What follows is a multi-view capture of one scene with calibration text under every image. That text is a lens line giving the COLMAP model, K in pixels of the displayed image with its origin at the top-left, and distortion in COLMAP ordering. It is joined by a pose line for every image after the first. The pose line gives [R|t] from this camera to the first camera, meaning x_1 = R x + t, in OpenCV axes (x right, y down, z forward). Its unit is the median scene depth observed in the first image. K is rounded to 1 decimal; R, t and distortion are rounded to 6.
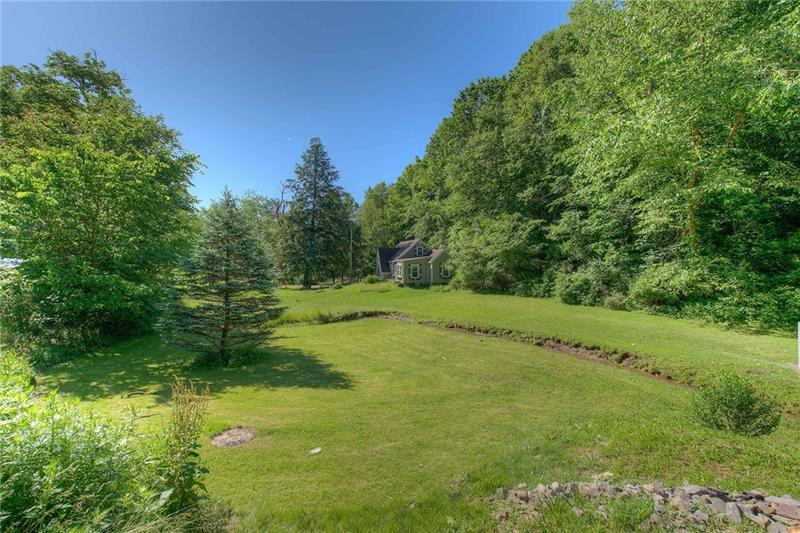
lens RADIAL K [[365.7, 0, 397.2], [0, 365.7, 263.3], [0, 0, 1]] dist [0.012512, -0.002223]
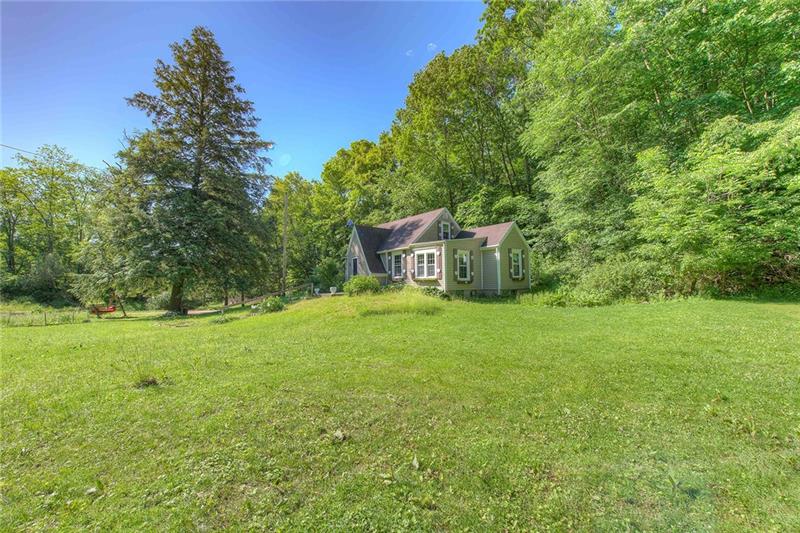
lens RADIAL K [[327.4, 0, 402.4], [0, 327.4, 265.1], [0, 0, 1]] dist [0.008090, -0.002531]
pose [[0.928813, 0.007663, 0.370469, -0.132601], [0.018233, 0.997630, -0.066350, 0.036042], [-0.370099, 0.068381, 0.926472, 0.486018]]
